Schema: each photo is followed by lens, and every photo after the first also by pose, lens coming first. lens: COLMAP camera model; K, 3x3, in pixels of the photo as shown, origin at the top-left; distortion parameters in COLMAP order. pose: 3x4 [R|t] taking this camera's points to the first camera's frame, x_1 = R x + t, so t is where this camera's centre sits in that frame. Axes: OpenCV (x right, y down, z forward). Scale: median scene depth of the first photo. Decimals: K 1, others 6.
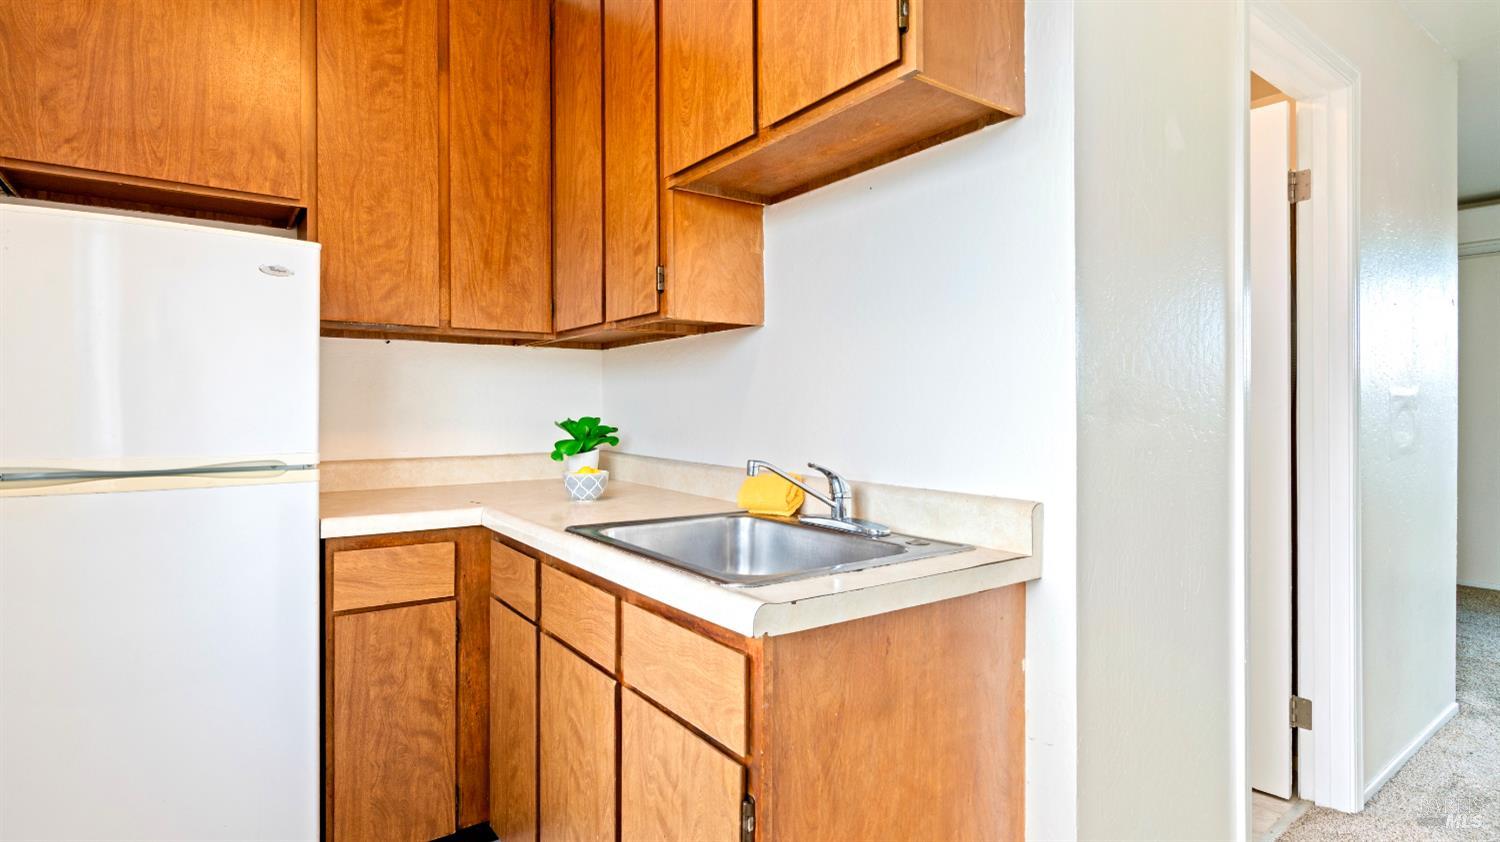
lens RADIAL K [[745.2, 0, 670.4], [0, 745.2, 410.6], [0, 0, 1]] dist [-0.002608, 0.000564]
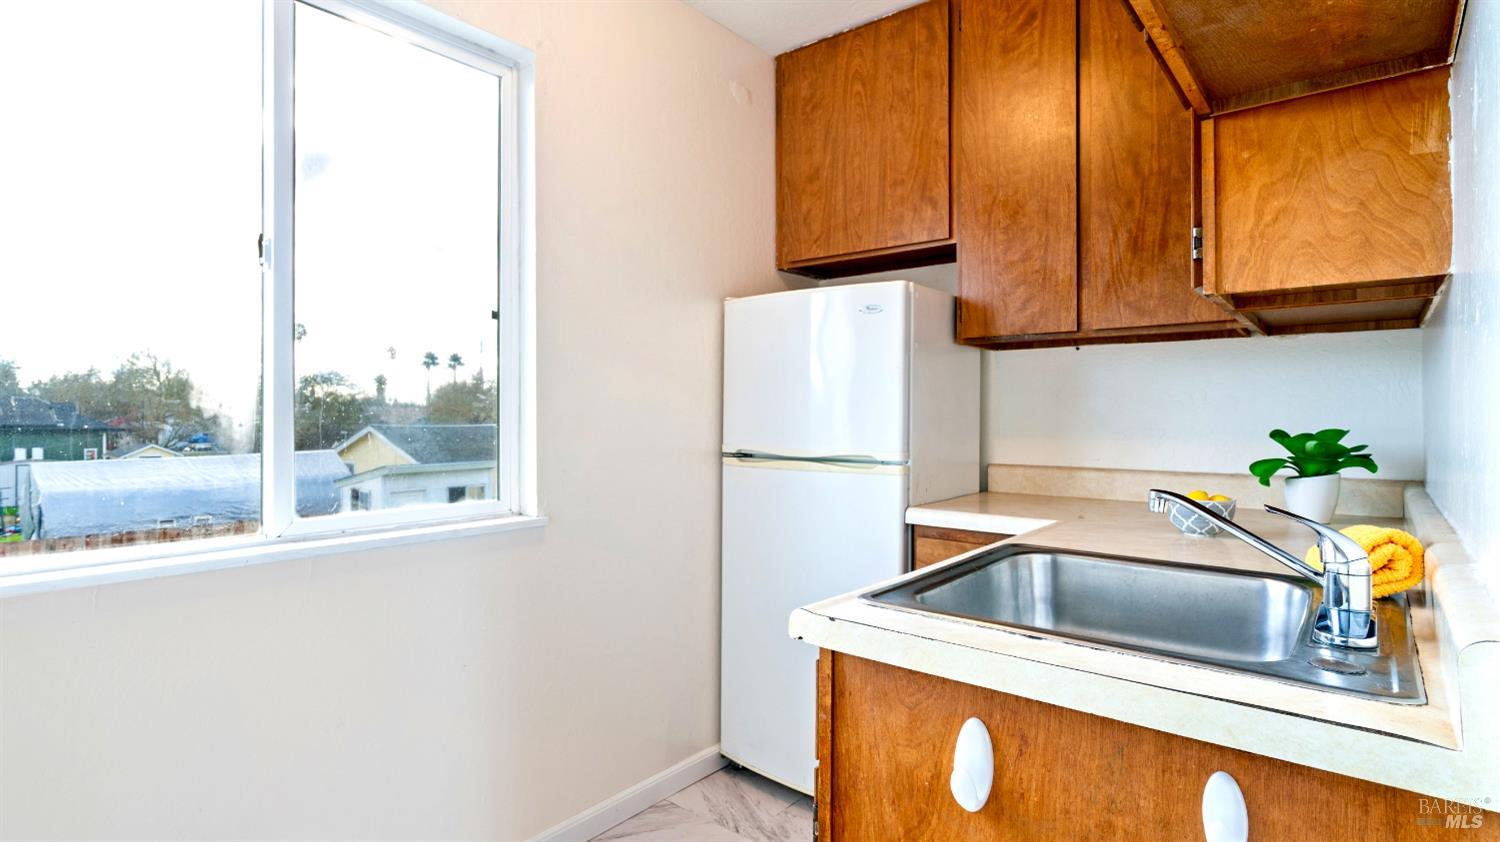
lens RADIAL K [[745.2, 0, 670.4], [0, 745.2, 410.6], [0, 0, 1]] dist [-0.002608, 0.000564]
pose [[0.255640, -0.003309, -0.966766, 0.521580], [-0.005067, 0.999976, -0.004763, -0.003214], [0.966759, 0.006117, 0.255617, 0.274764]]
